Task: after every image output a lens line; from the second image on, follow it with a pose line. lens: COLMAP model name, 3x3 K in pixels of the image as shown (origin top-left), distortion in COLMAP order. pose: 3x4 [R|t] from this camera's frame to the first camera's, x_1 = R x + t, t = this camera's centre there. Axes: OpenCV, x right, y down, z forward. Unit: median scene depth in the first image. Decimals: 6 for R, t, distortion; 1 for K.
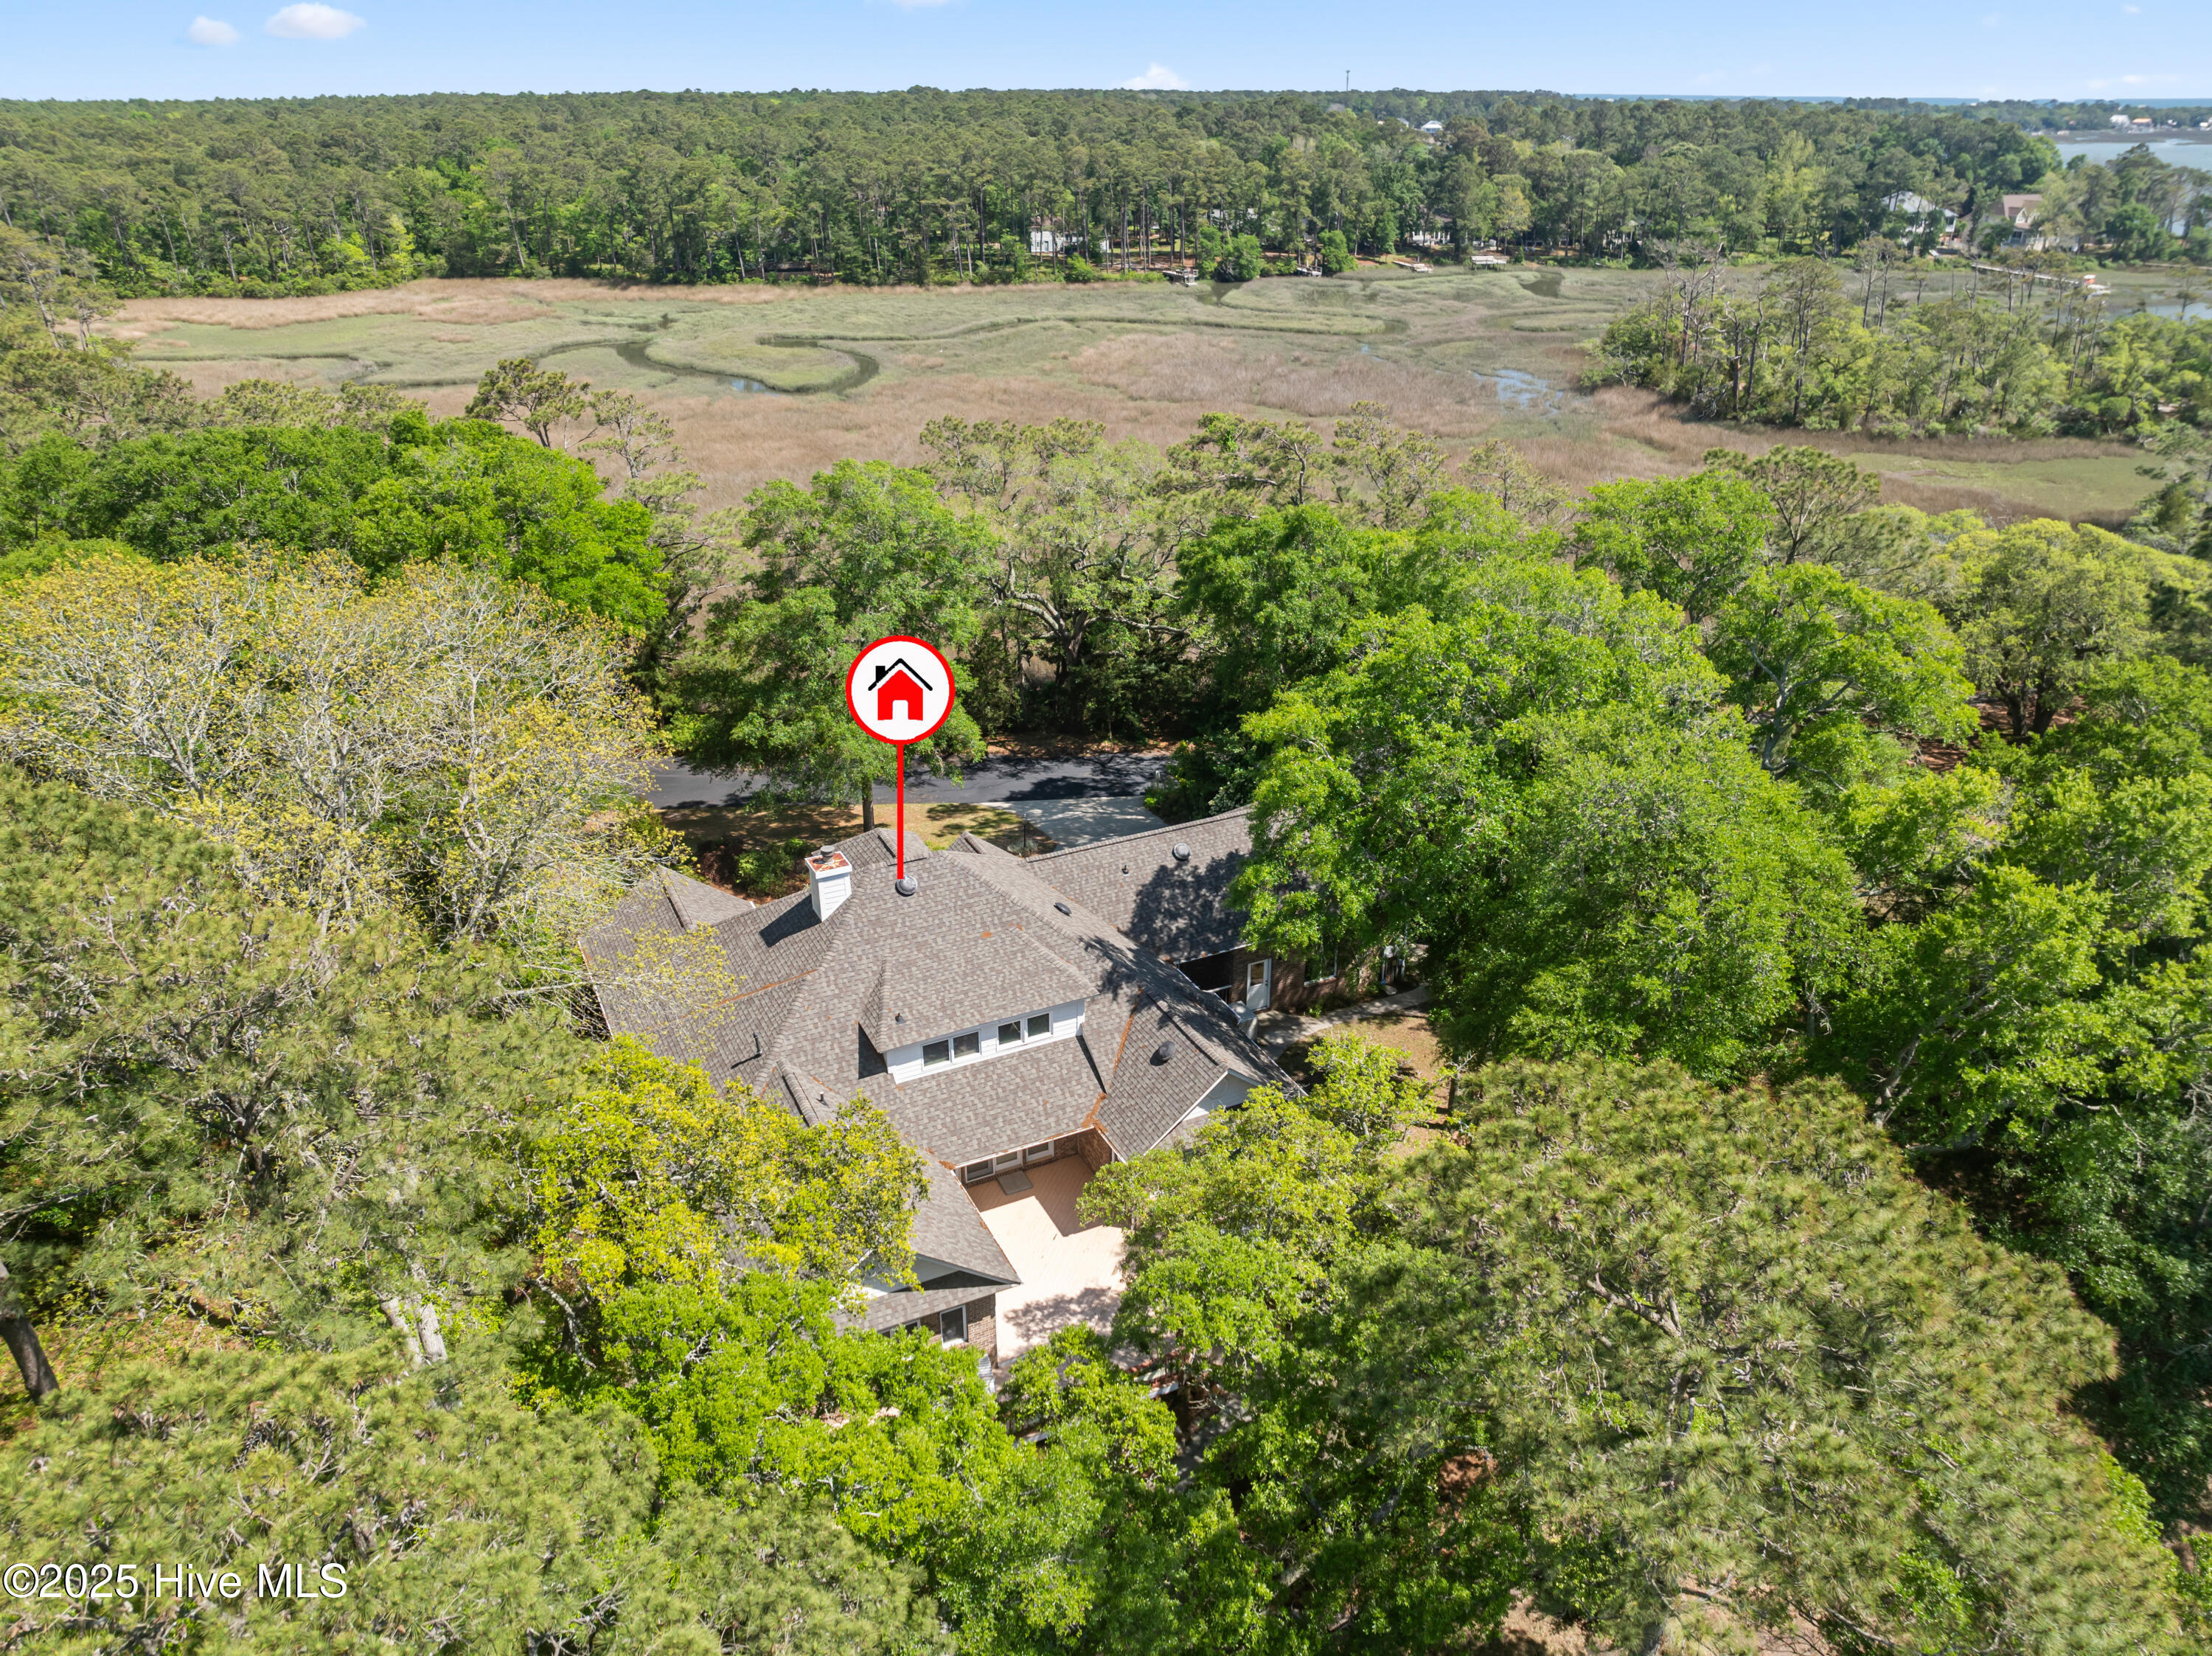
lens RADIAL K [[1591.8, 0, 1106.0], [0, 1591.8, 828.0], [0, 0, 1]] dist [-0.056170, 0.025478]
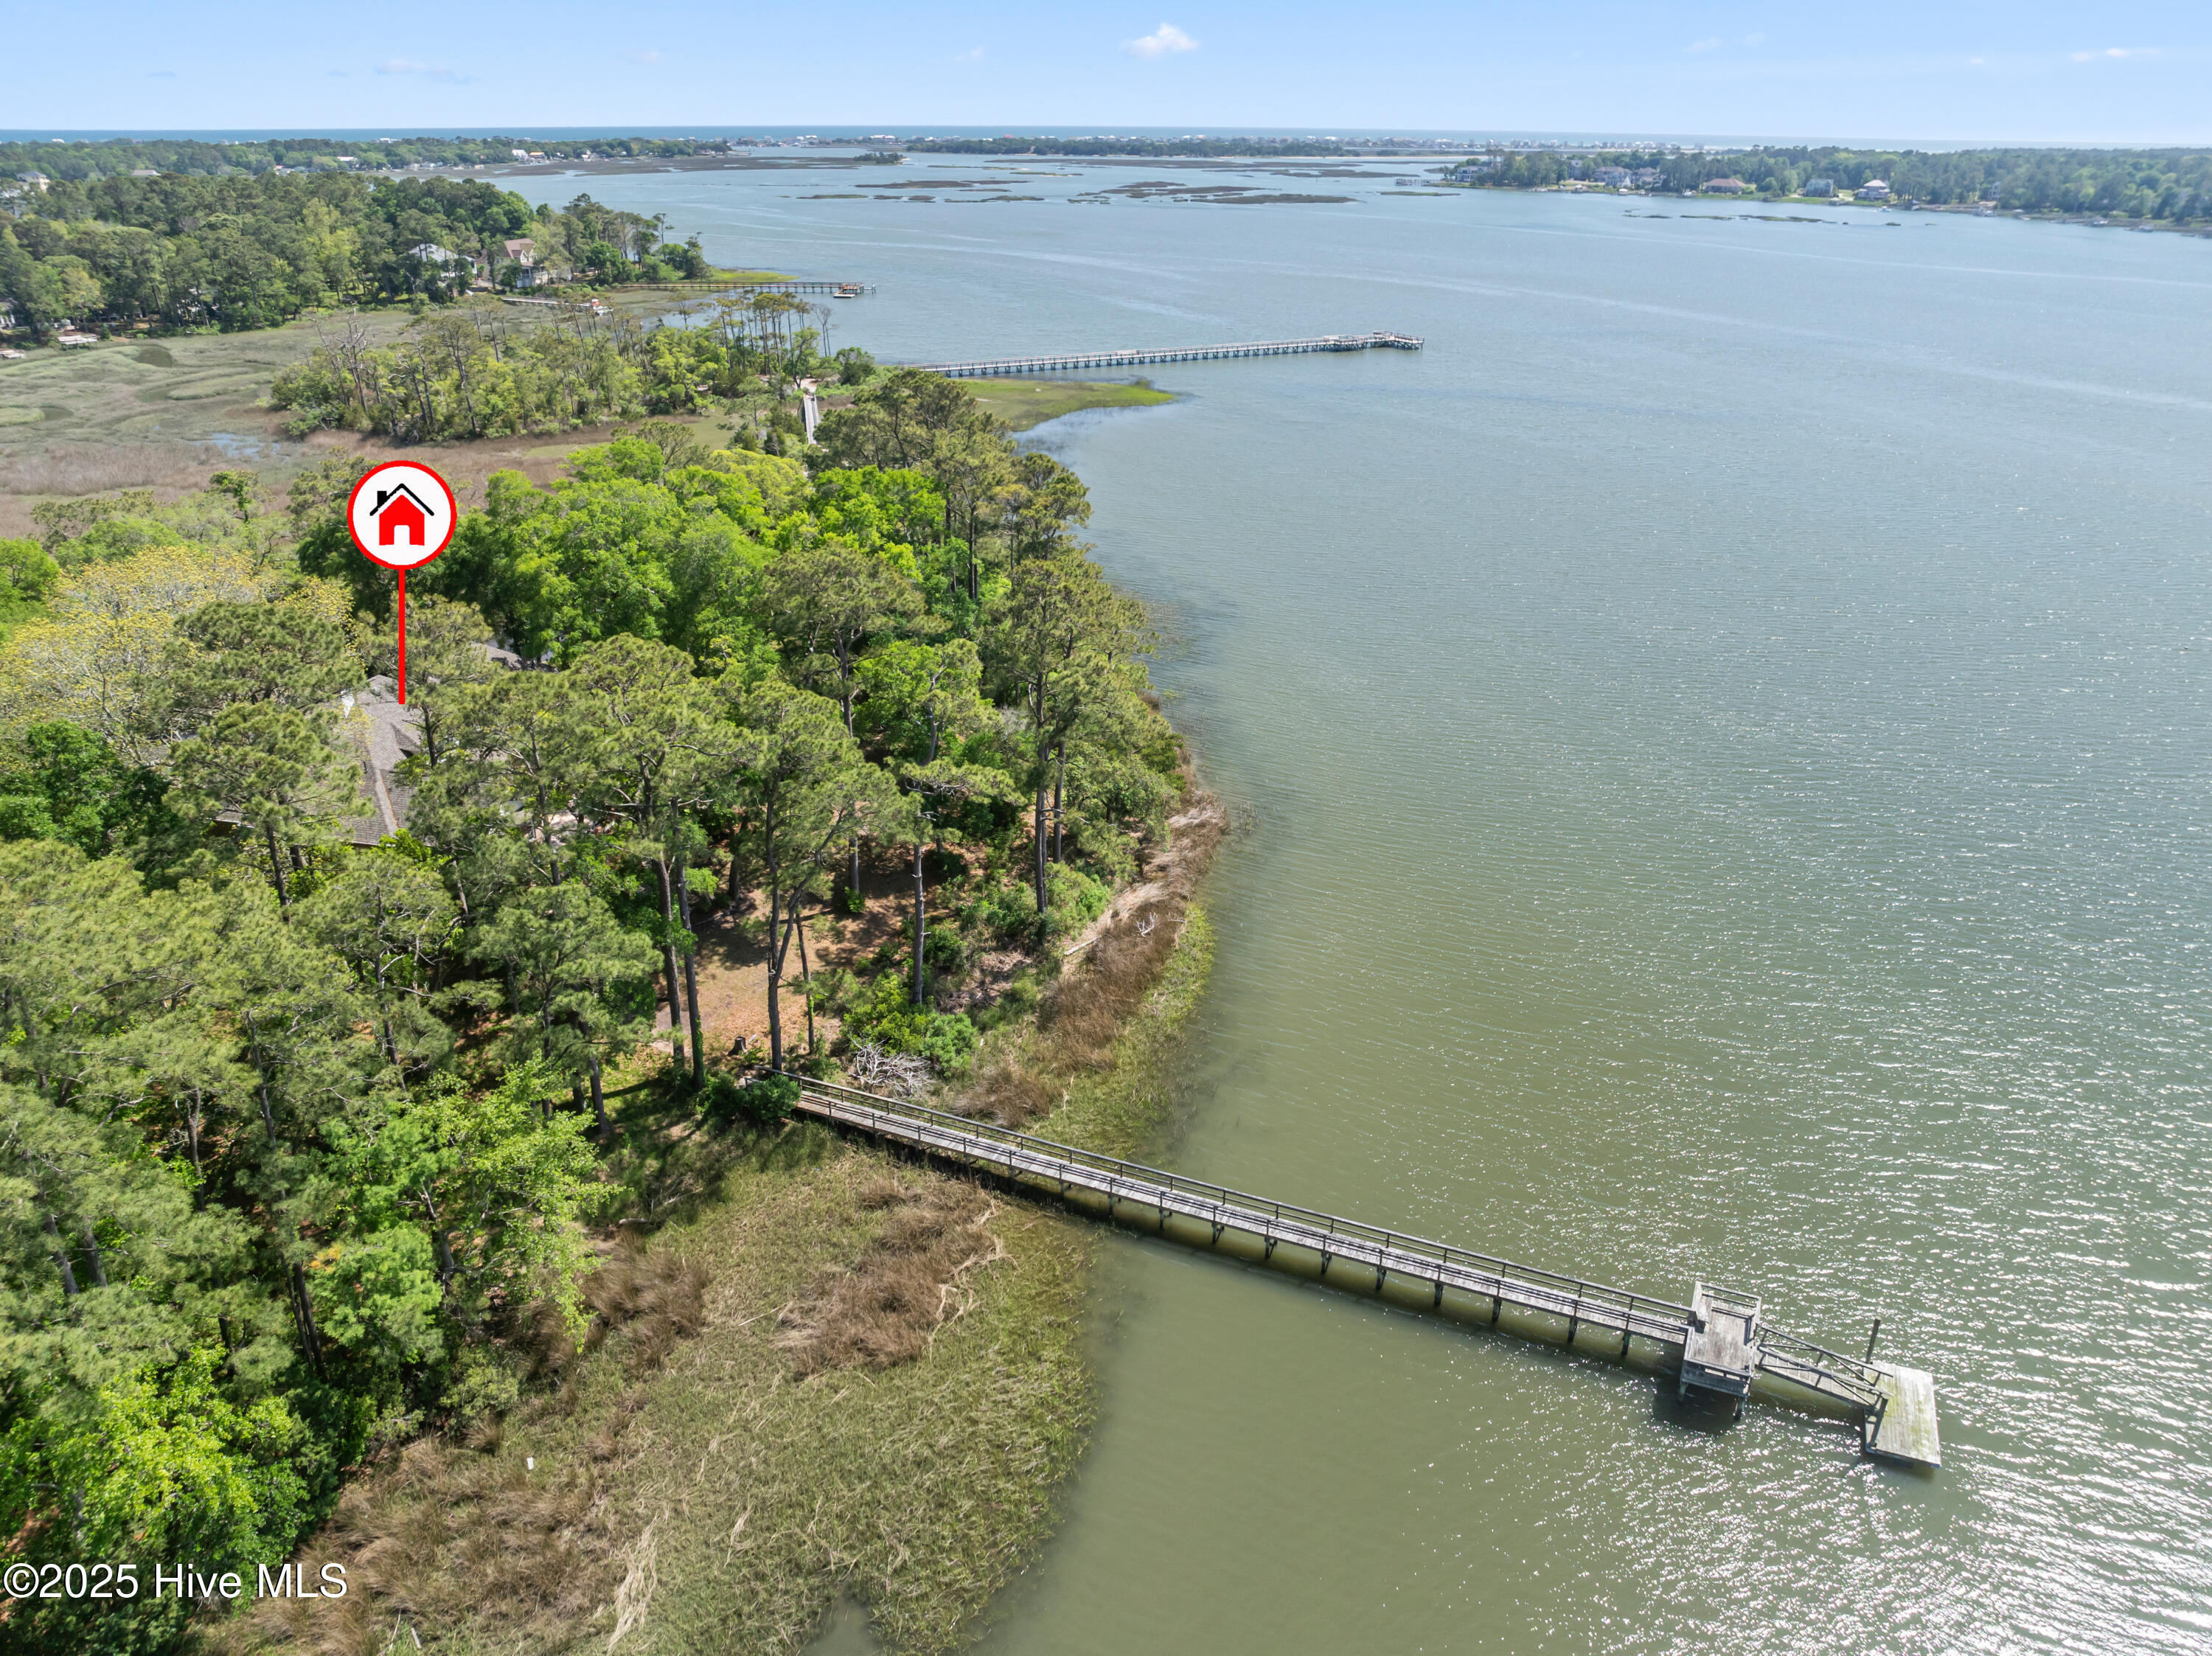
lens RADIAL K [[1591.8, 0, 1106.0], [0, 1591.8, 828.0], [0, 0, 1]] dist [-0.056170, 0.025478]
pose [[0.637278, -0.311678, 0.704793, -0.153964], [0.322067, 0.938581, 0.123851, 0.036247], [-0.700107, 0.148063, 0.698518, -0.152188]]
